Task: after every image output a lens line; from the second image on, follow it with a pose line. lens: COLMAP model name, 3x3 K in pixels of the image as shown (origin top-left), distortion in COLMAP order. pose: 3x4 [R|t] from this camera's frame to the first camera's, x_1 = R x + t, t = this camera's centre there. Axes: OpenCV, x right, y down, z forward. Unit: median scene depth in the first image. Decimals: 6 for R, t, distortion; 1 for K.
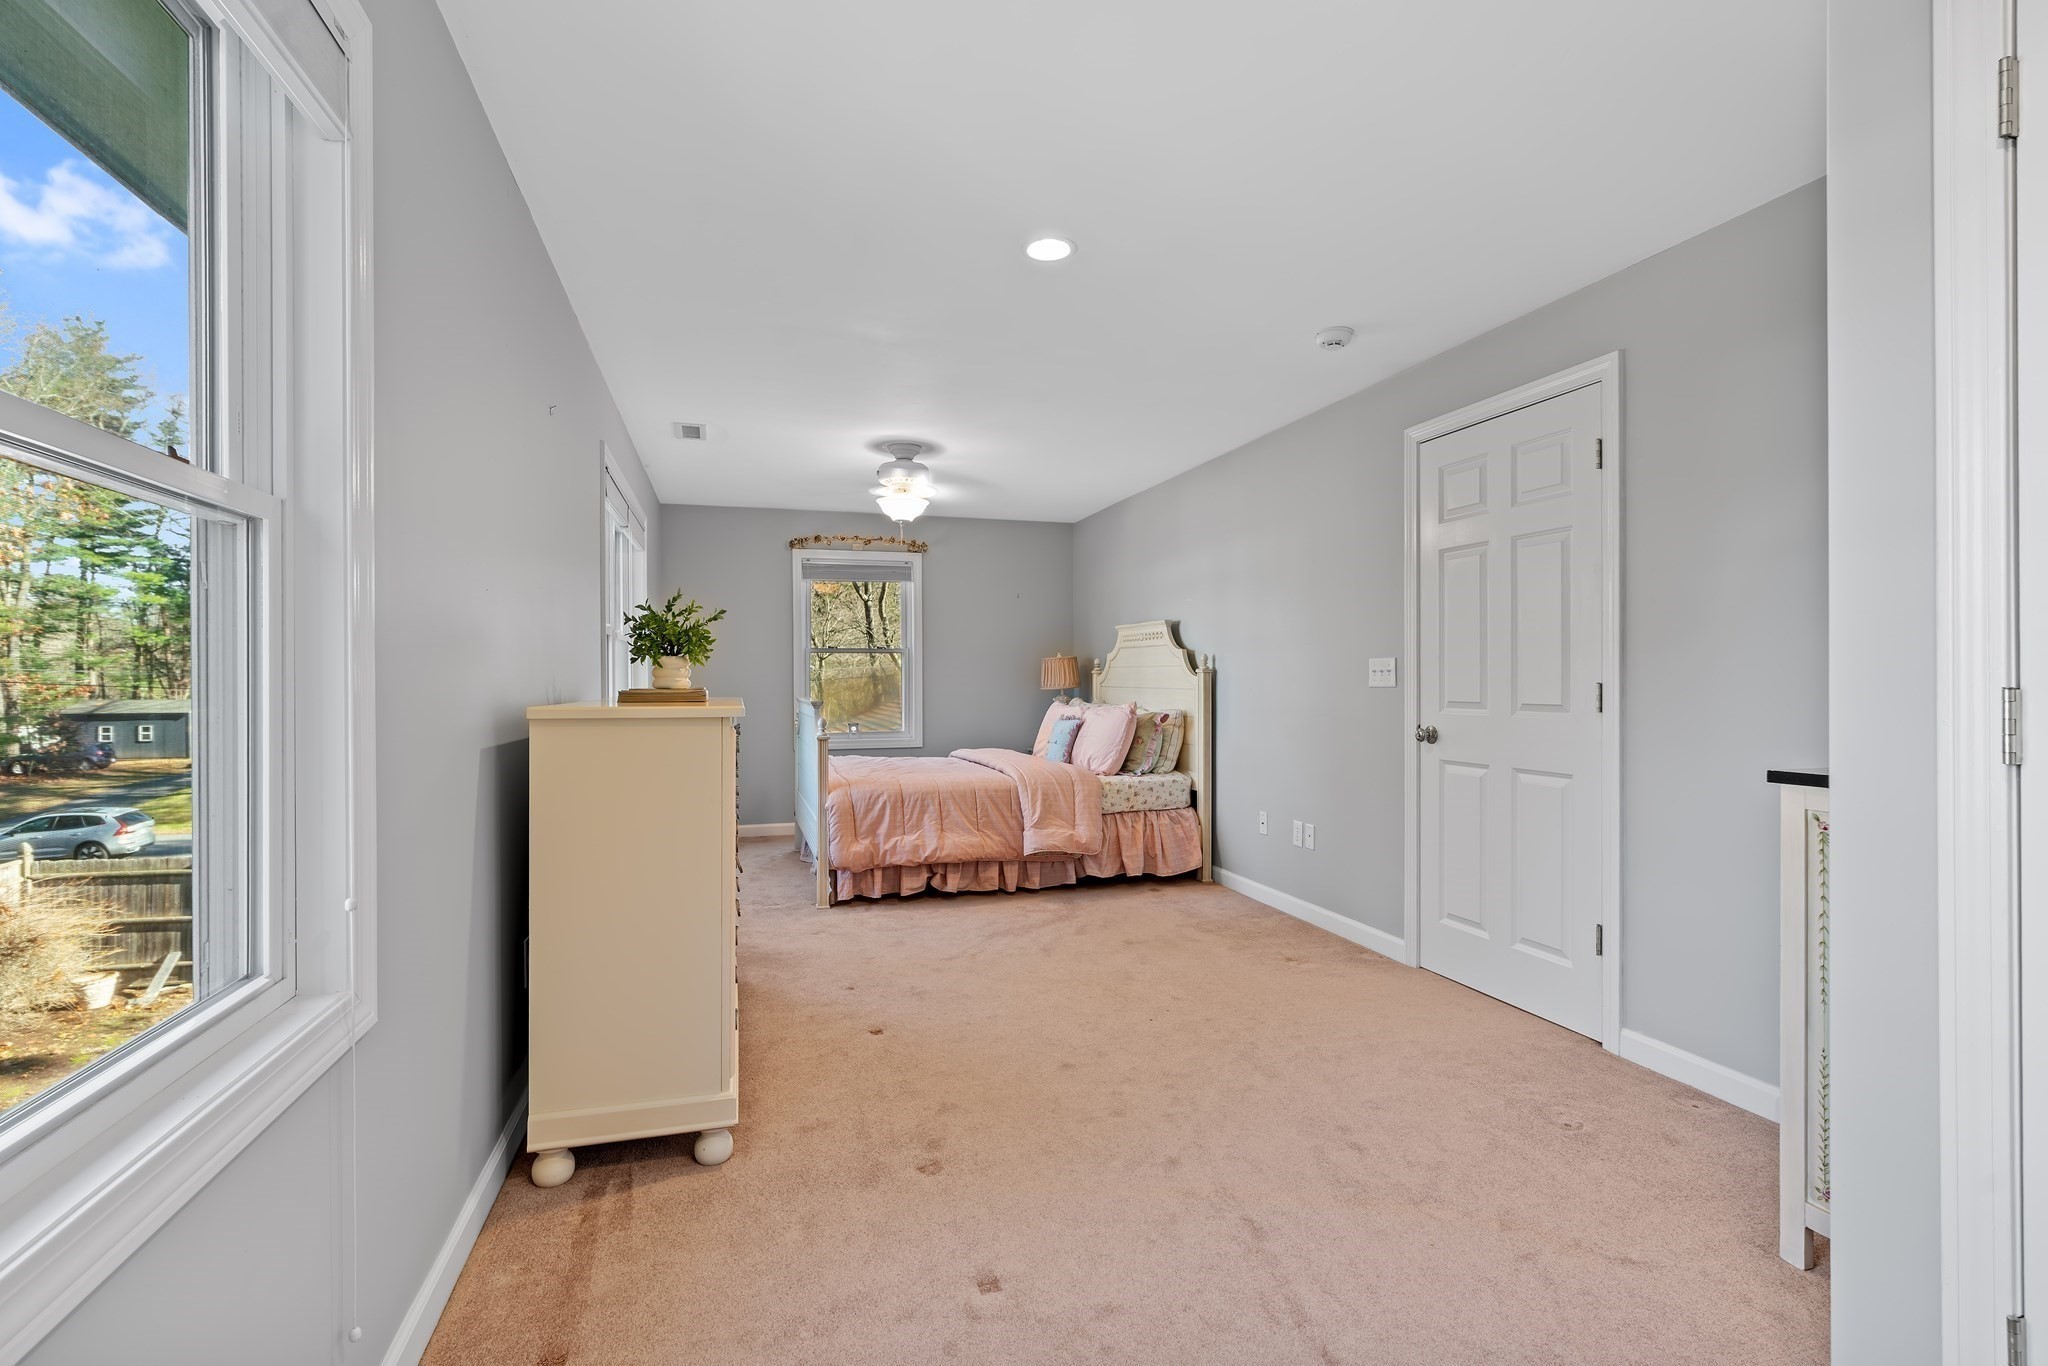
lens RADIAL K [[915.5, 0, 1017.6], [0, 915.5, 672.9], [0, 0, 1]] dist [-0.015510, 0.006796]
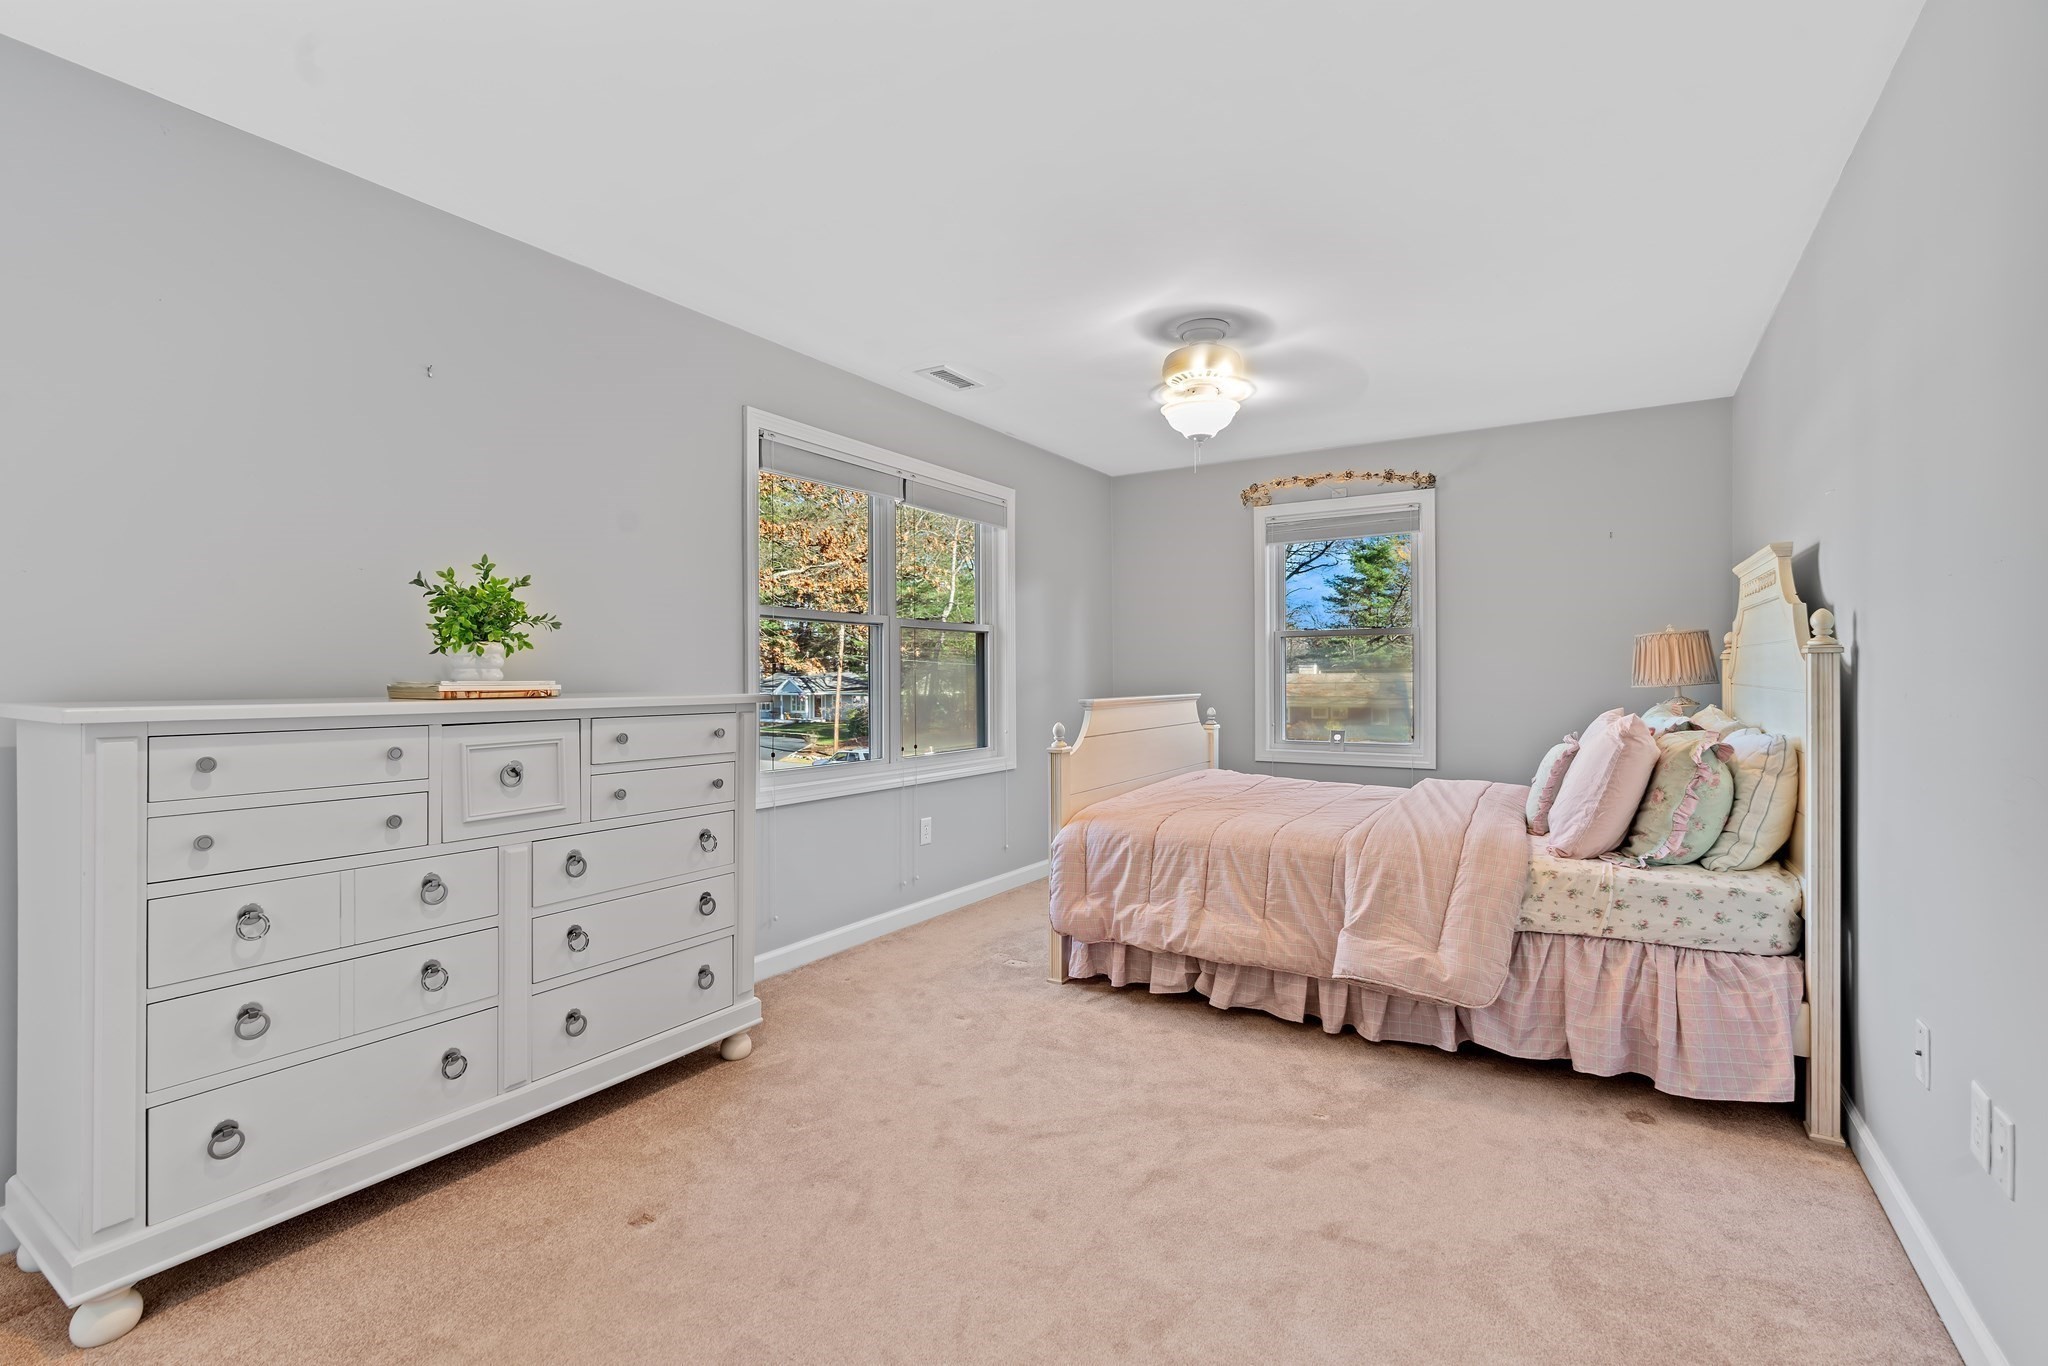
lens RADIAL K [[901.2, 0, 1024.0], [0, 901.2, 683.0], [0, 0, 1]] dist [-0.027558, 0.020486]
pose [[0.667881, 0.009614, -0.744206, 0.288438], [0.002235, 0.999886, 0.014922, 0.006700], [0.744265, -0.011630, 0.667784, 0.475780]]
